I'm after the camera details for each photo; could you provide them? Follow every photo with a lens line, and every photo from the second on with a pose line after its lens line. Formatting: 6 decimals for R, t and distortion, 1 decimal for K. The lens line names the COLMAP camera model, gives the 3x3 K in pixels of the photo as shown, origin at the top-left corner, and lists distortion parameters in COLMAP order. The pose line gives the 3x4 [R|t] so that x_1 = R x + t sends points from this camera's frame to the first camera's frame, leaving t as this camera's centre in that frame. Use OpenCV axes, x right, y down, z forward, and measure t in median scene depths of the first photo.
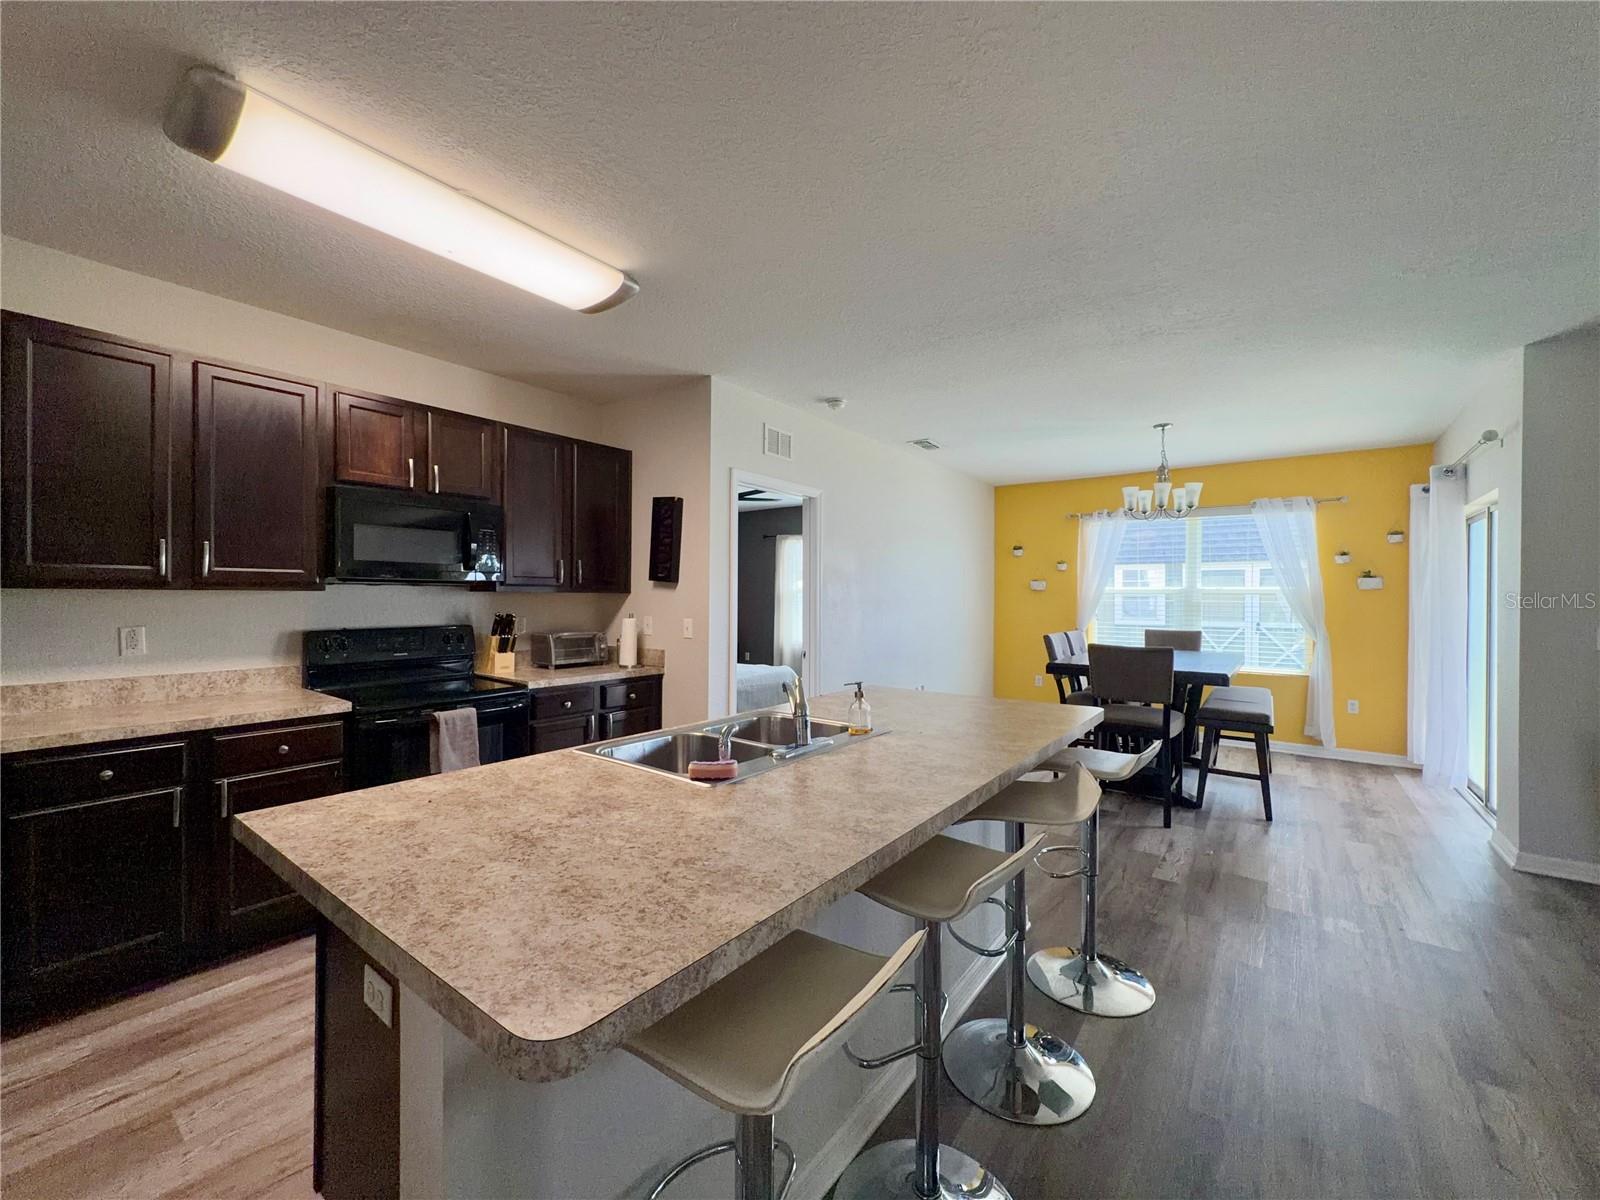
lens RADIAL K [[641.1, 0, 800.0], [0, 641.1, 600.0], [0, 0, 1]] dist [-0.000215, 0.000737]
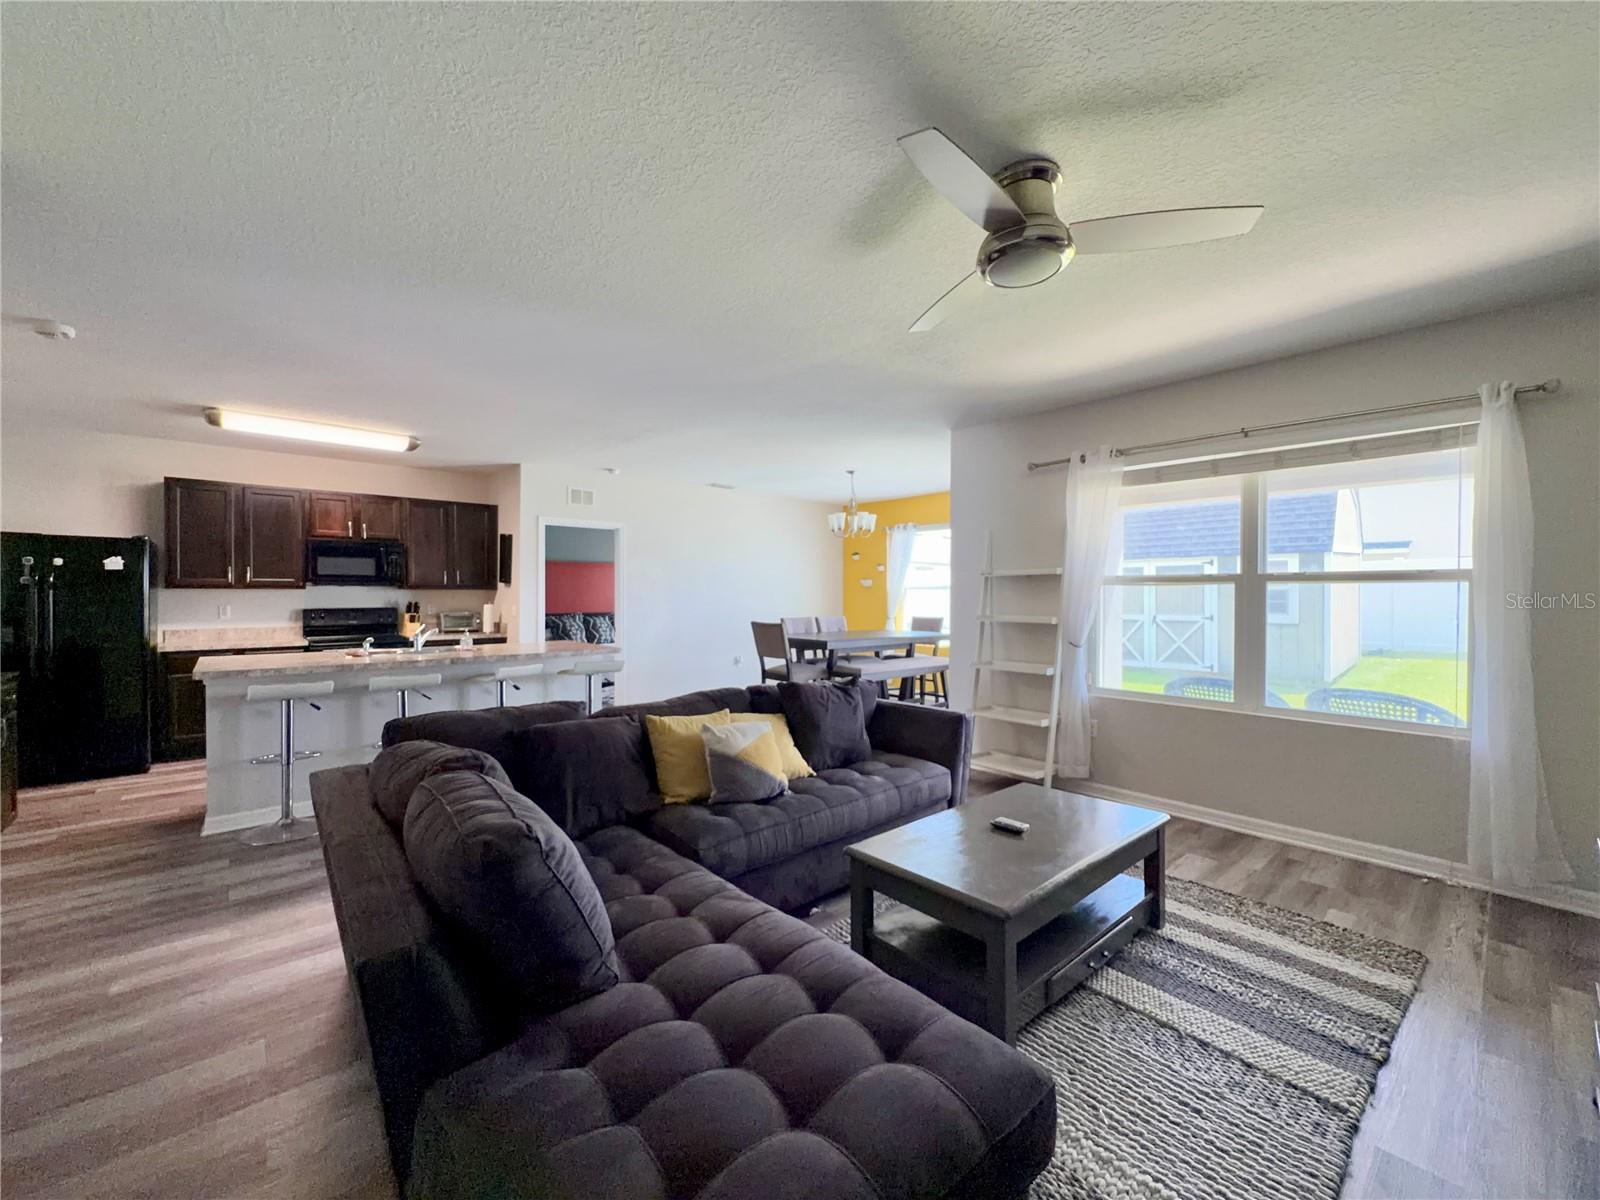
lens RADIAL K [[641.1, 0, 800.0], [0, 641.1, 600.0], [0, 0, 1]] dist [-0.000215, 0.000737]
pose [[0.979454, -0.000129, -0.201665, 1.211243], [0.001143, 0.999987, 0.004912, 0.011837], [0.201662, -0.005042, 0.979442, -0.691037]]
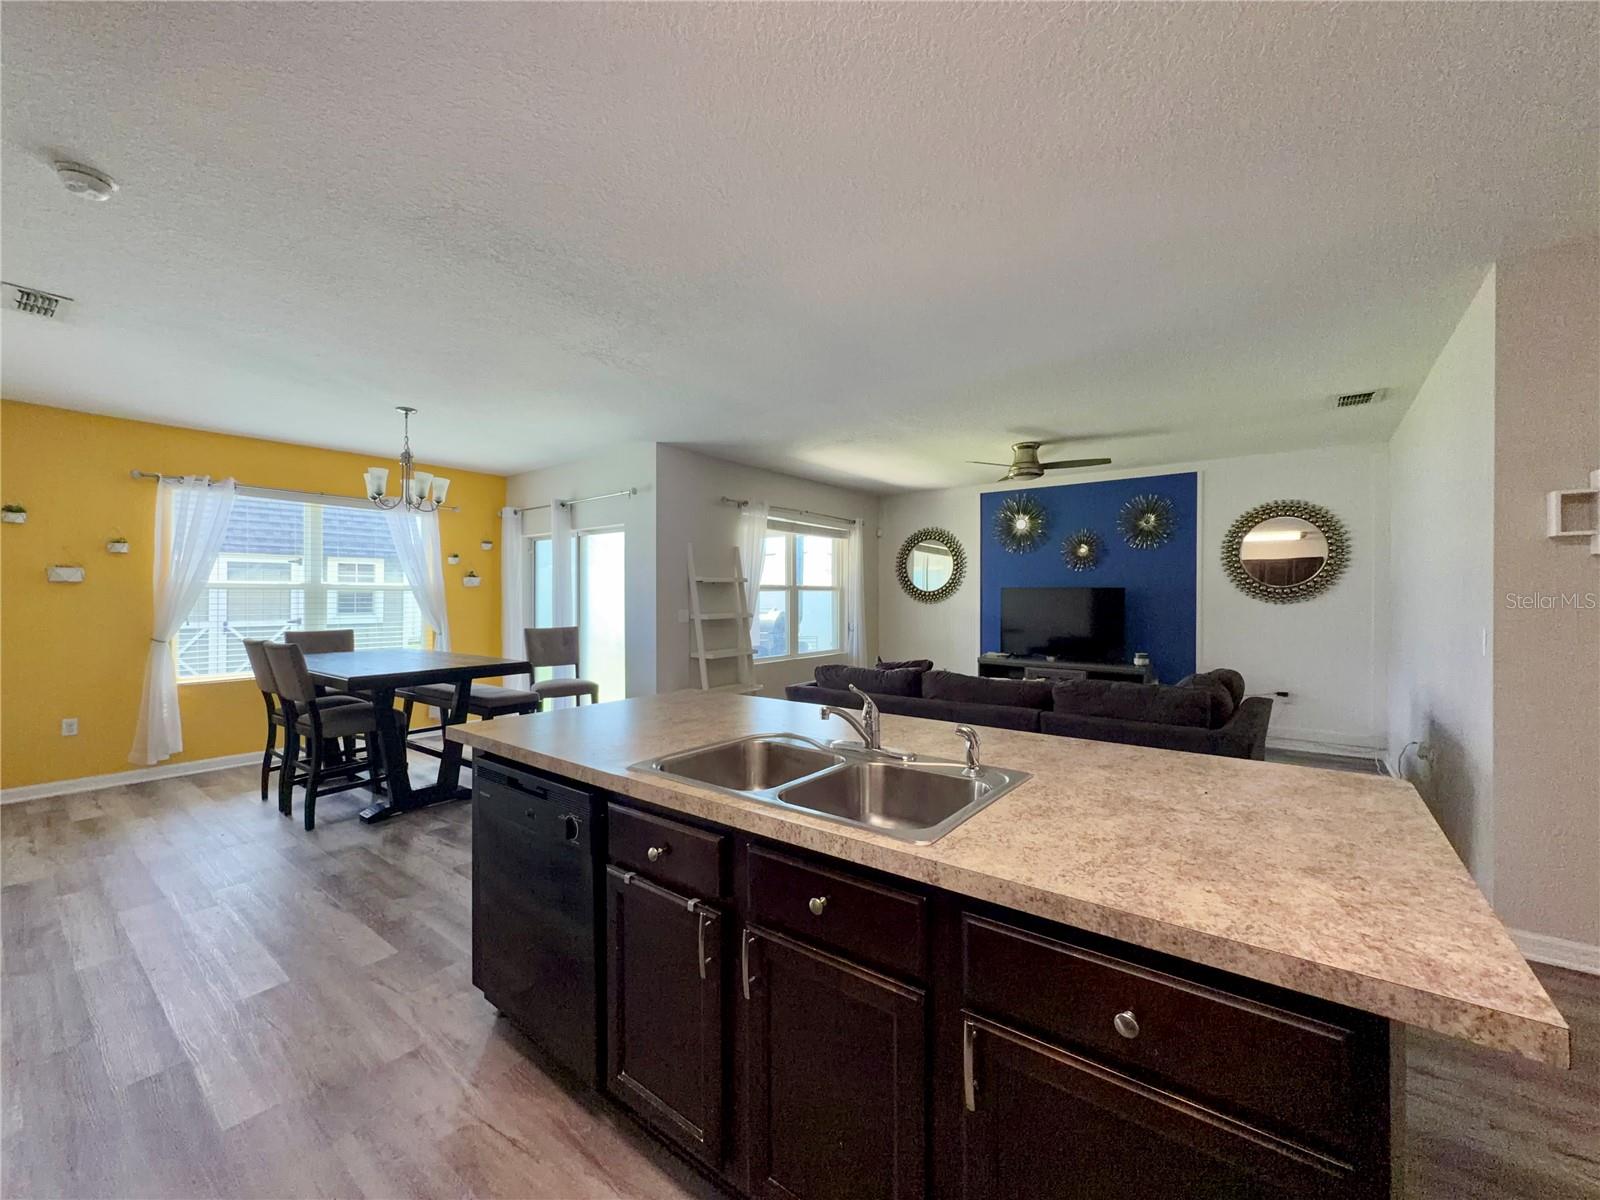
lens RADIAL K [[641.0, 0, 802.2], [0, 641.0, 601.6], [0, 0, 1]] dist [-0.002914, -0.000188]
pose [[0.009059, -0.012907, 0.999876, -0.596562], [0.004458, 0.999907, 0.012867, -0.002846], [-0.999949, 0.004341, 0.009116, 0.687427]]
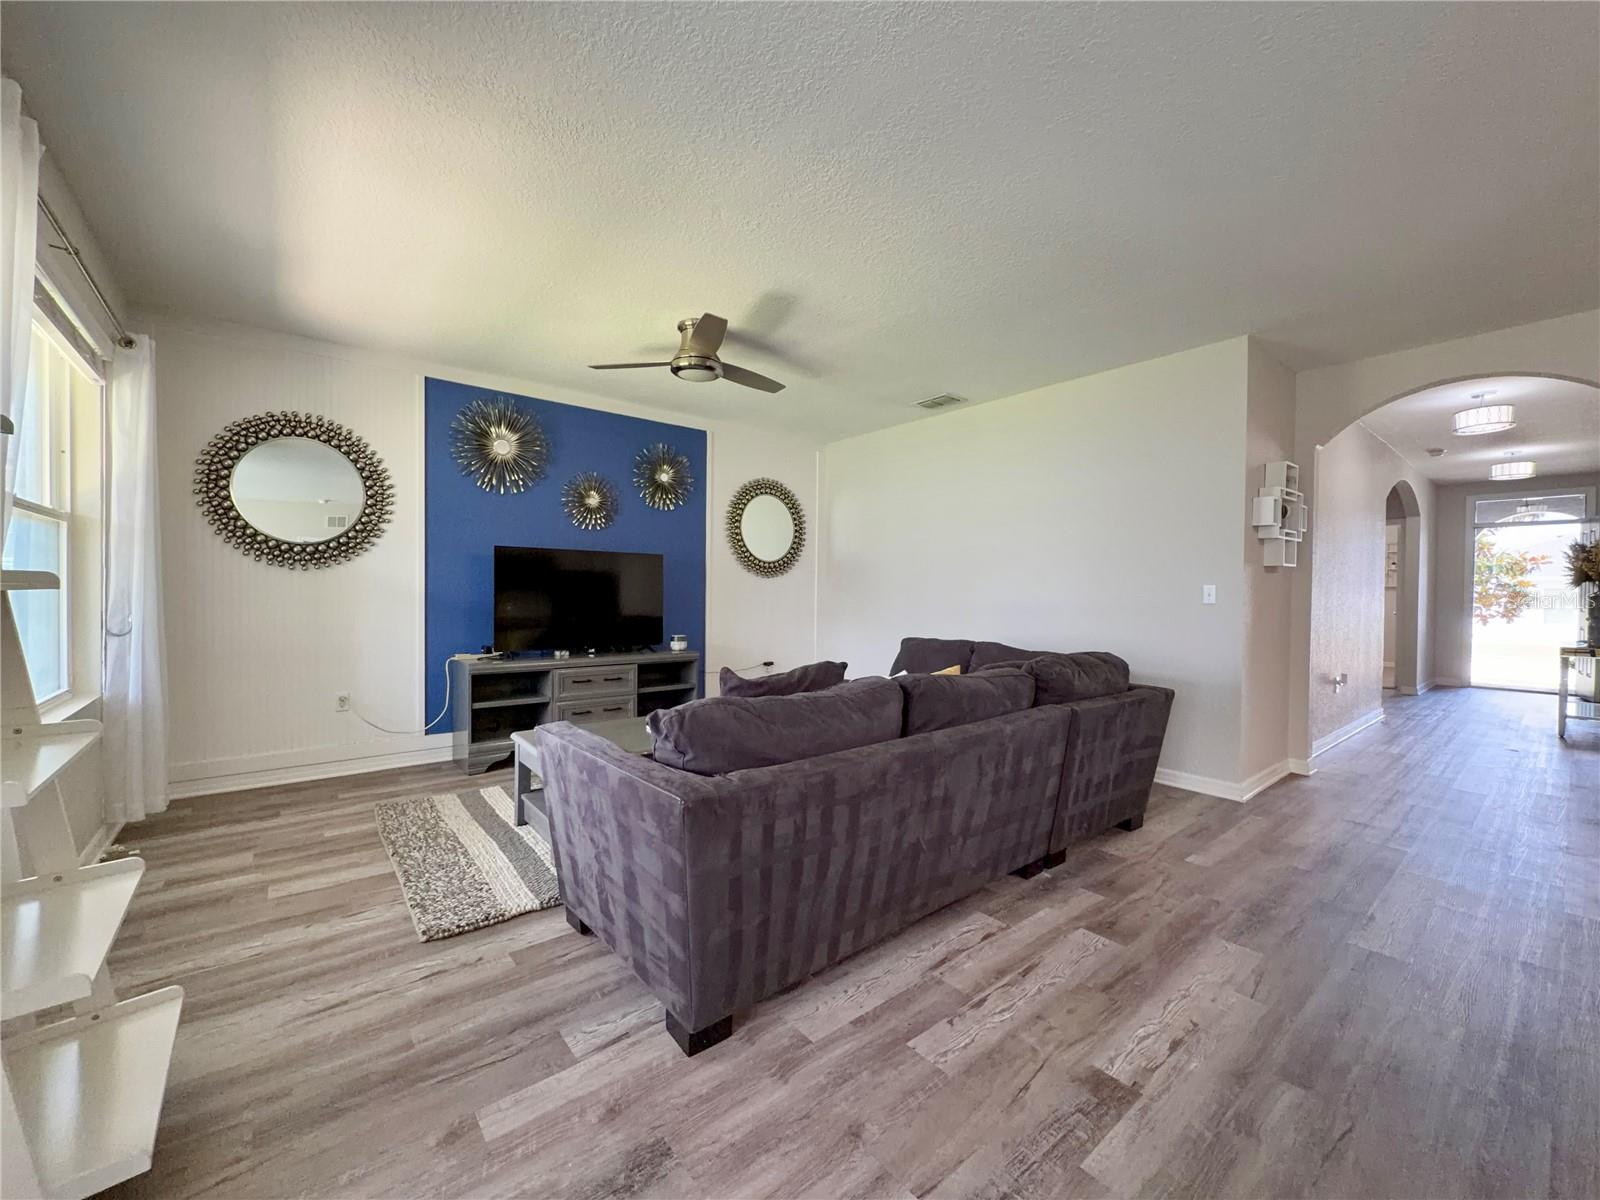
lens RADIAL K [[641.1, 0, 800.0], [0, 641.1, 600.0], [0, 0, 1]] dist [-0.000215, 0.000737]
pose [[-0.970900, -0.017129, 0.238872, 0.813128], [-0.012881, 0.999730, 0.019333, 0.067908], [-0.239139, 0.015693, -0.970859, 1.211235]]
